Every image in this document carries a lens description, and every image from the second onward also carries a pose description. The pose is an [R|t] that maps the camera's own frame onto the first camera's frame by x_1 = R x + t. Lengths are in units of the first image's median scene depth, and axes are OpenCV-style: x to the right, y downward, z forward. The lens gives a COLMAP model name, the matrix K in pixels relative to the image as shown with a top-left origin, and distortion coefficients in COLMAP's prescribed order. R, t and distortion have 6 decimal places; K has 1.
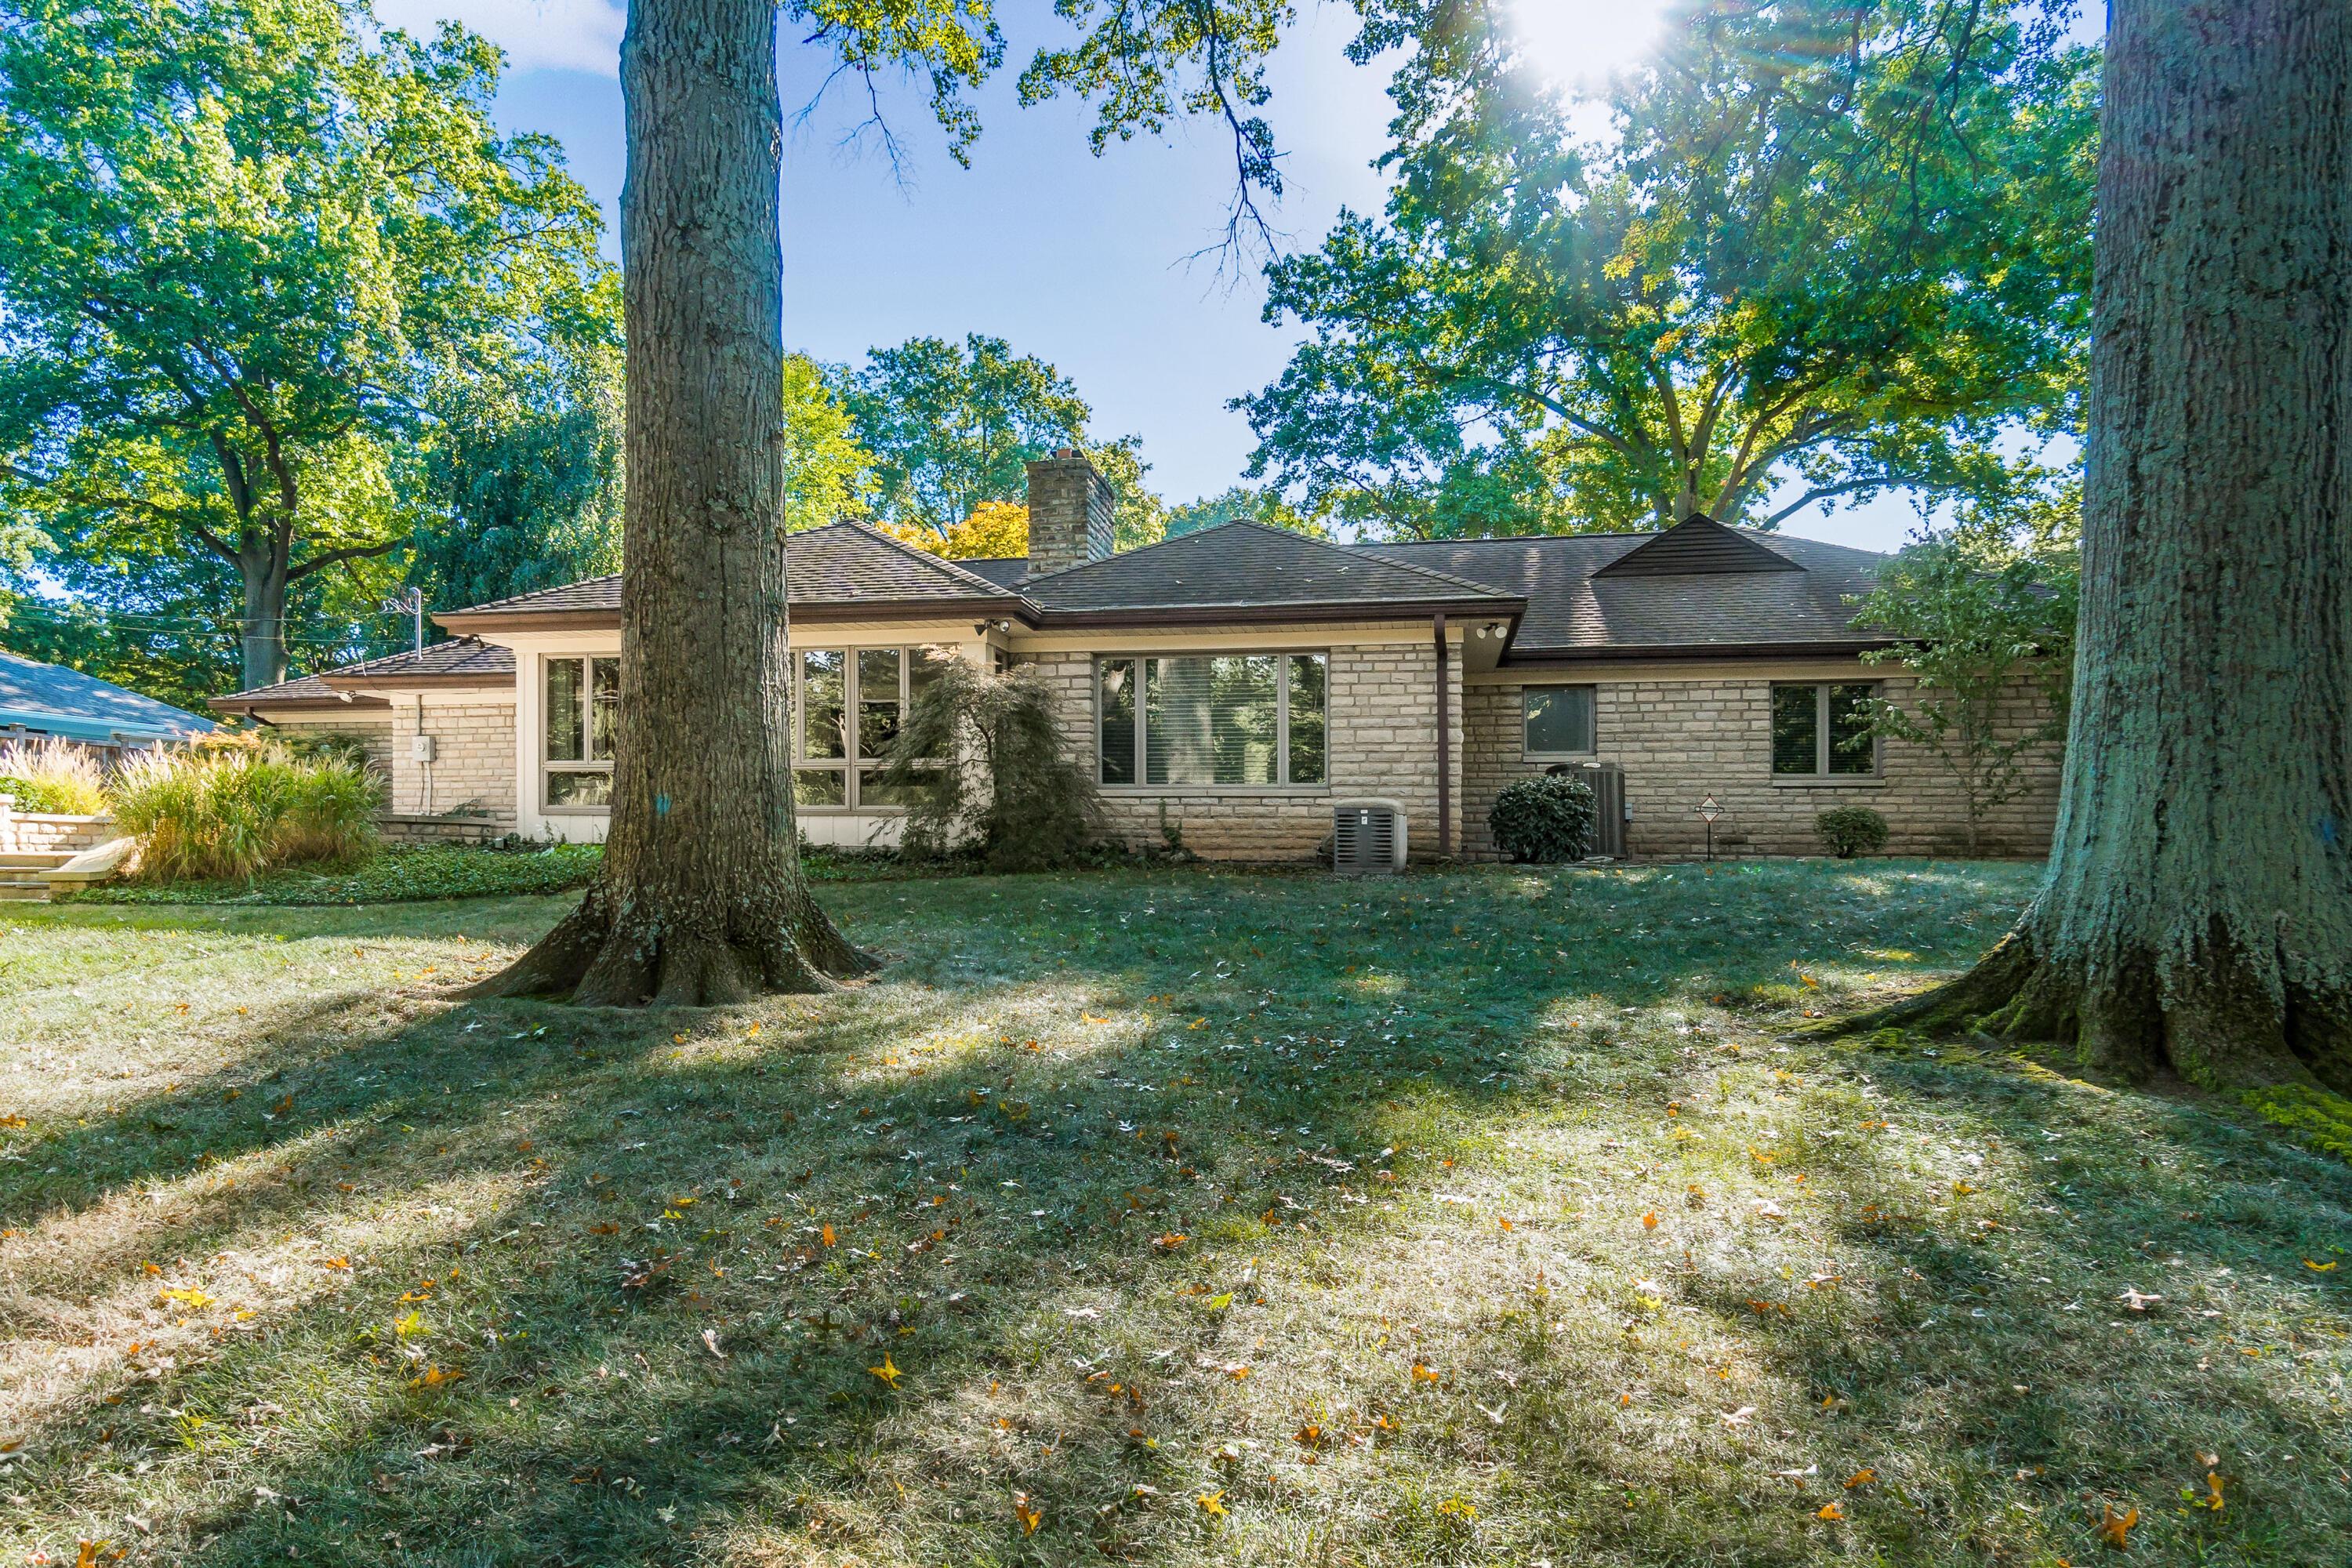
lens RADIAL K [[1283.0, 0, 1169.5], [0, 1283.0, 930.7], [0, 0, 1]] dist [-0.002404, -0.001843]
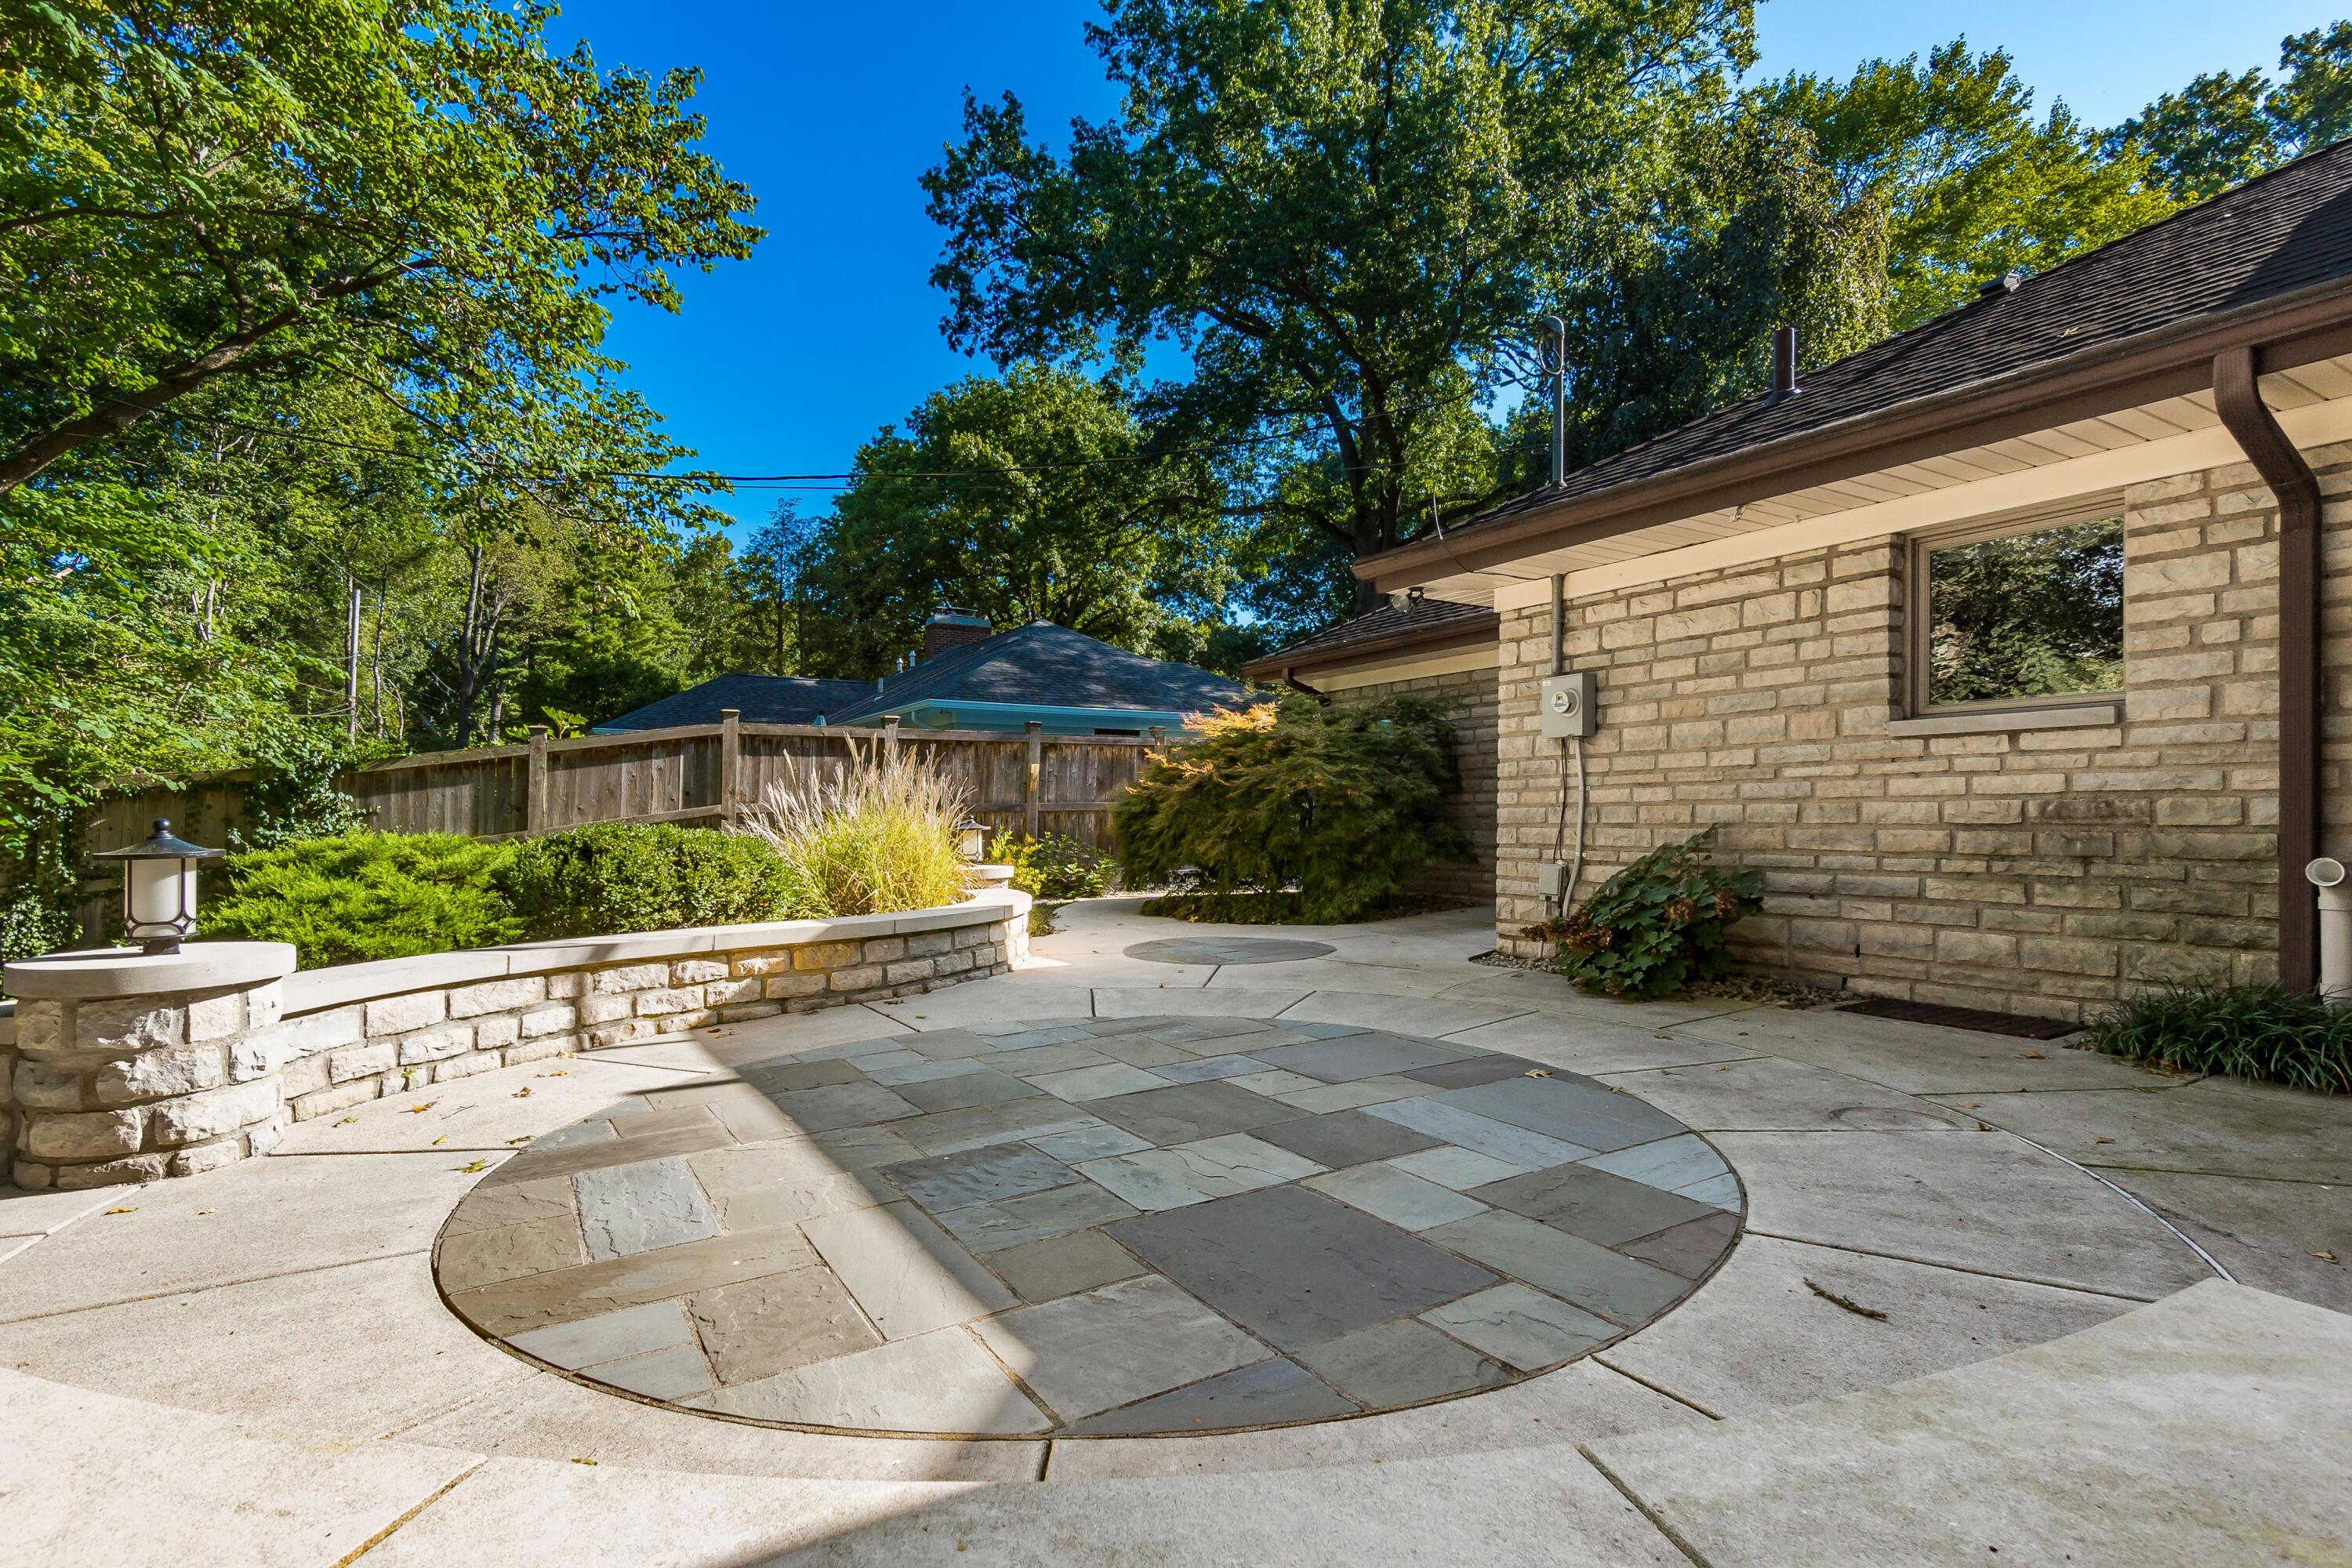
lens RADIAL K [[1130.7, 0, 1174.4], [0, 1130.7, 809.2], [0, 0, 1]] dist [-0.003626, 0.000010]
pose [[0.684340, -0.016112, -0.728985, -0.262932], [-0.029276, 0.998343, -0.049549, -0.057055], [0.728575, 0.055250, 0.682734, 0.431240]]
